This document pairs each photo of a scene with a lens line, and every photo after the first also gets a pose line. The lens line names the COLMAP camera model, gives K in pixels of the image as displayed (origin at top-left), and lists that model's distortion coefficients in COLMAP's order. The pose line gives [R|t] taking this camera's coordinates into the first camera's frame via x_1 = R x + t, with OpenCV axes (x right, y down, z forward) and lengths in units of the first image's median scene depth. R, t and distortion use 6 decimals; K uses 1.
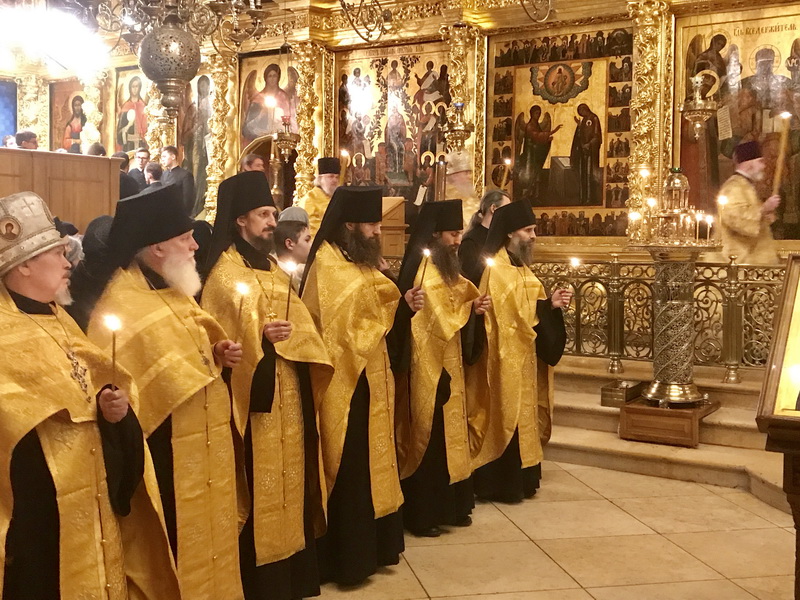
lens RADIAL K [[1007.8, 0, 404.7], [0, 1007.8, 306.5], [0, 0, 1]] dist [0.058745, 0.000000]
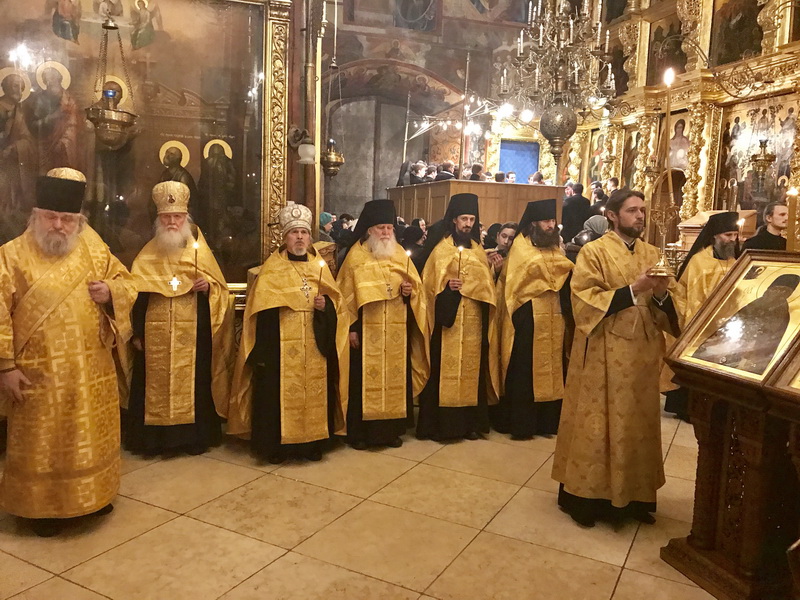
lens RADIAL K [[658.6, 0, 390.4], [0, 658.6, 291.1], [0, 0, 1]] dist [0.027521, -0.021681]
pose [[0.763990, 0.083815, -0.639761, 0.215483], [-0.076432, 0.996302, 0.039253, 0.001967], [0.640686, 0.018909, 0.767570, 0.005633]]
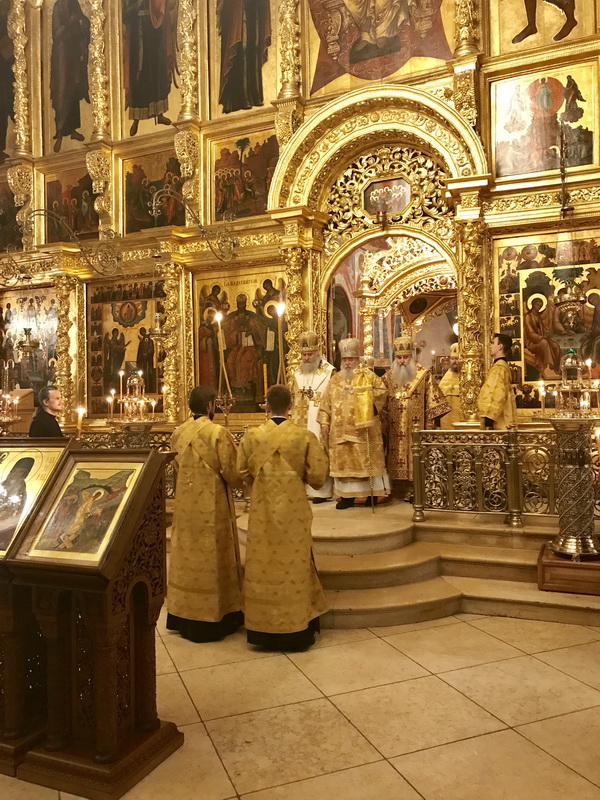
lens RADIAL K [[658.6, 0, 302.8], [0, 658.6, 395.4], [0, 0, 1]] dist [0.027521, -0.021681]
pose [[0.986543, -0.023121, 0.161861, 0.248722], [0.036609, 0.996053, -0.080854, -0.006592], [-0.159353, 0.085692, 0.983496, -0.019534]]
